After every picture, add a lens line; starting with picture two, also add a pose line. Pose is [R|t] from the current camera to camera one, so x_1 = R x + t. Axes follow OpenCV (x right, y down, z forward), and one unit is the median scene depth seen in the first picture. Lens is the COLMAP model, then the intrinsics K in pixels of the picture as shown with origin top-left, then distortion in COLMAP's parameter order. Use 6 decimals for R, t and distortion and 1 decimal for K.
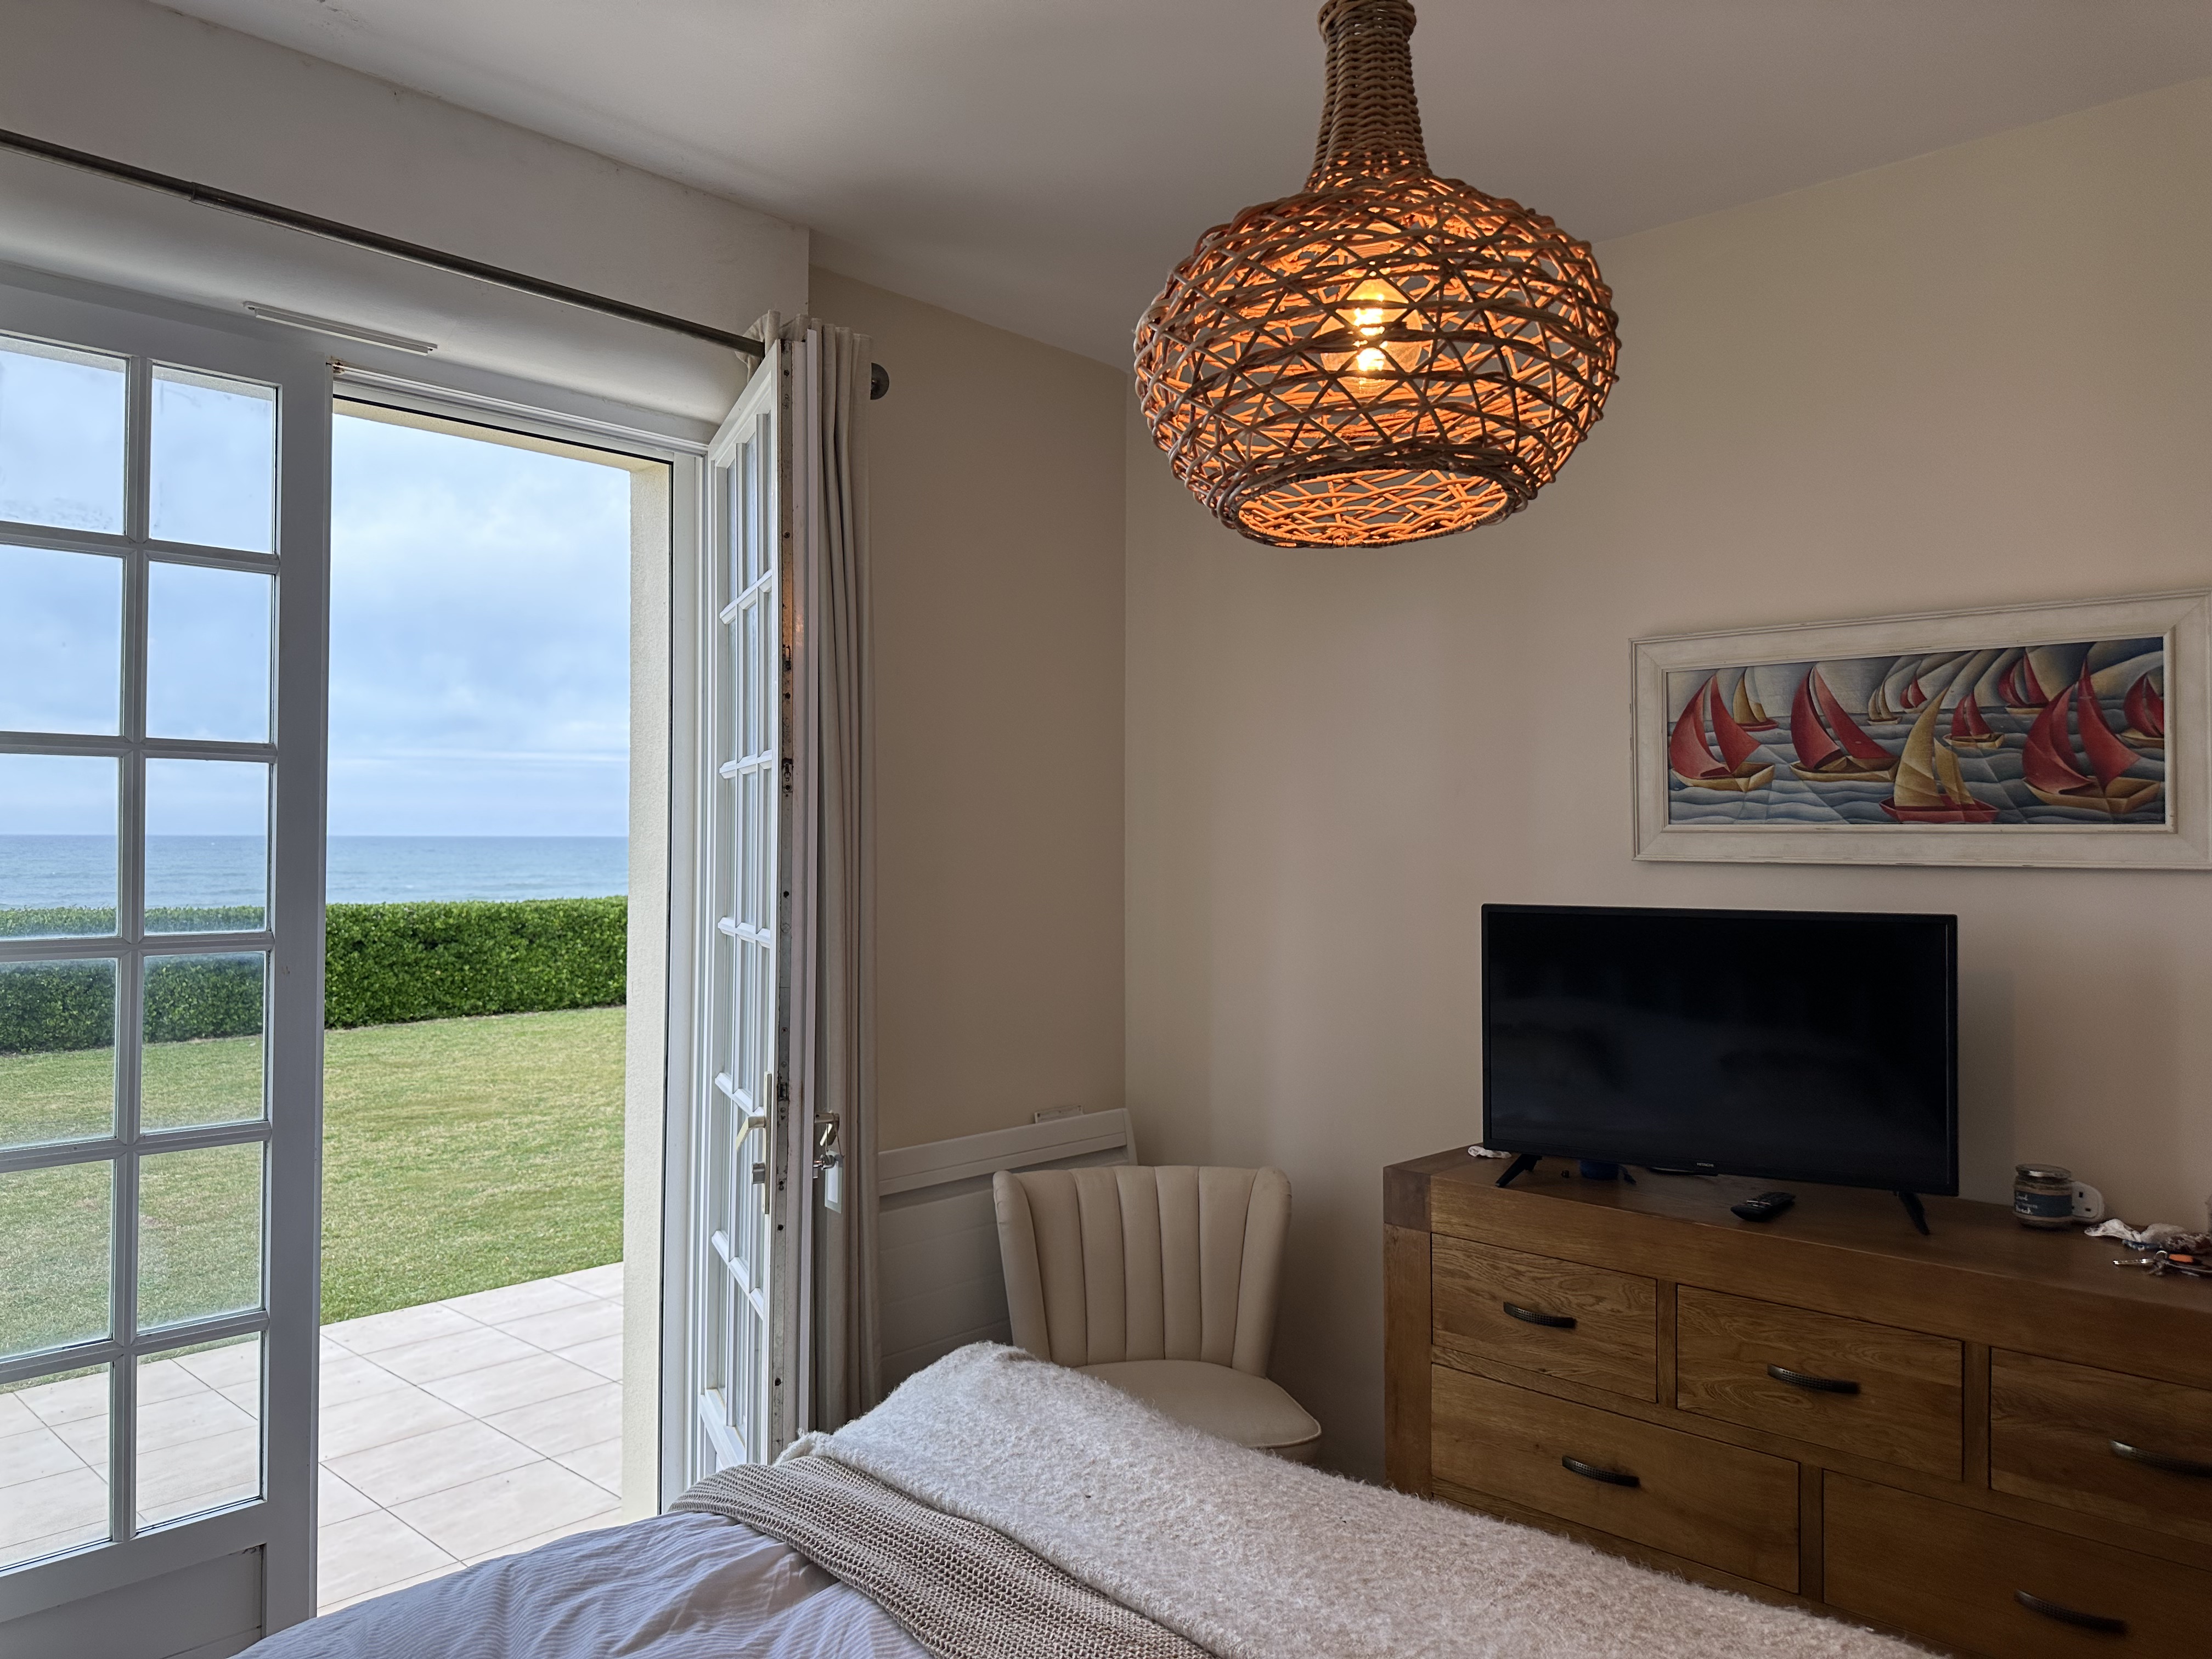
lens RADIAL K [[1555.5, 0, 1105.1], [0, 1555.5, 811.6], [0, 0, 1]] dist [0.005849, -0.108725]
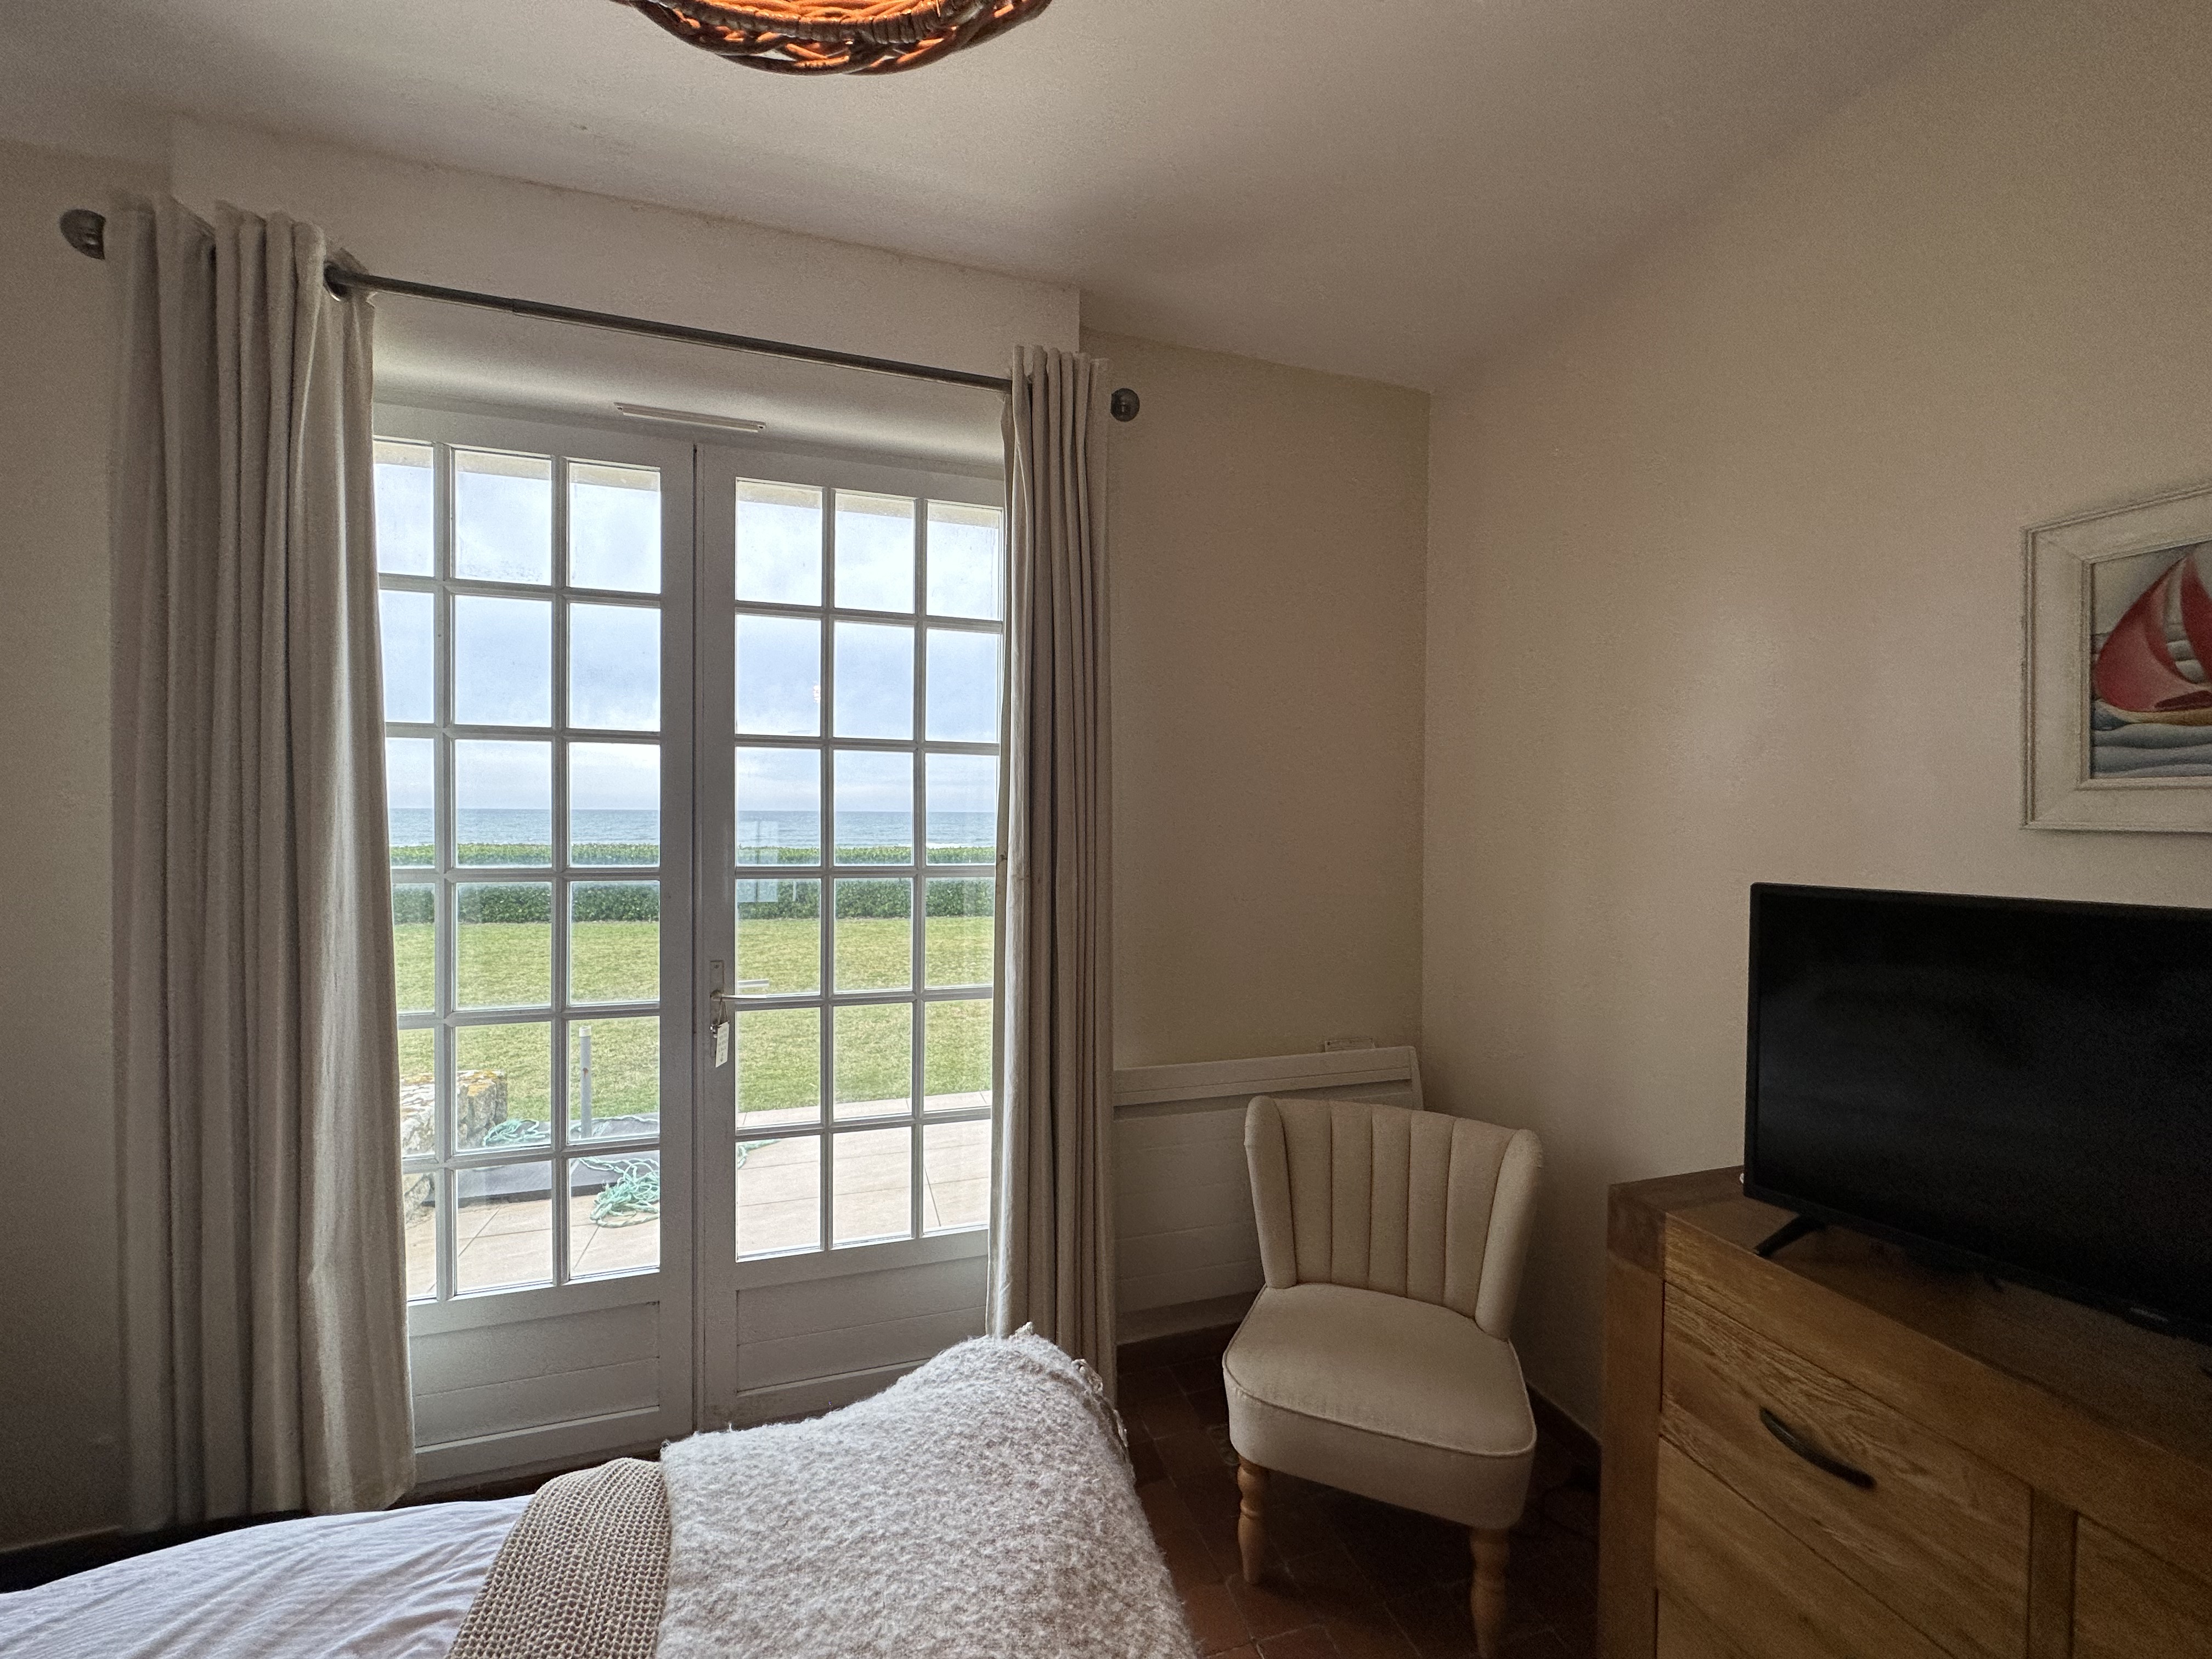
lens RADIAL K [[872.4, 0, 1106.0], [0, 872.4, 829.5], [0, 0, 1]] dist [-0.028500, 0.004899]
pose [[0.868598, 0.012391, -0.495362, 0.175980], [0.001935, 0.999595, 0.028397, 0.021128], [0.495513, -0.025624, 0.868222, 0.472526]]
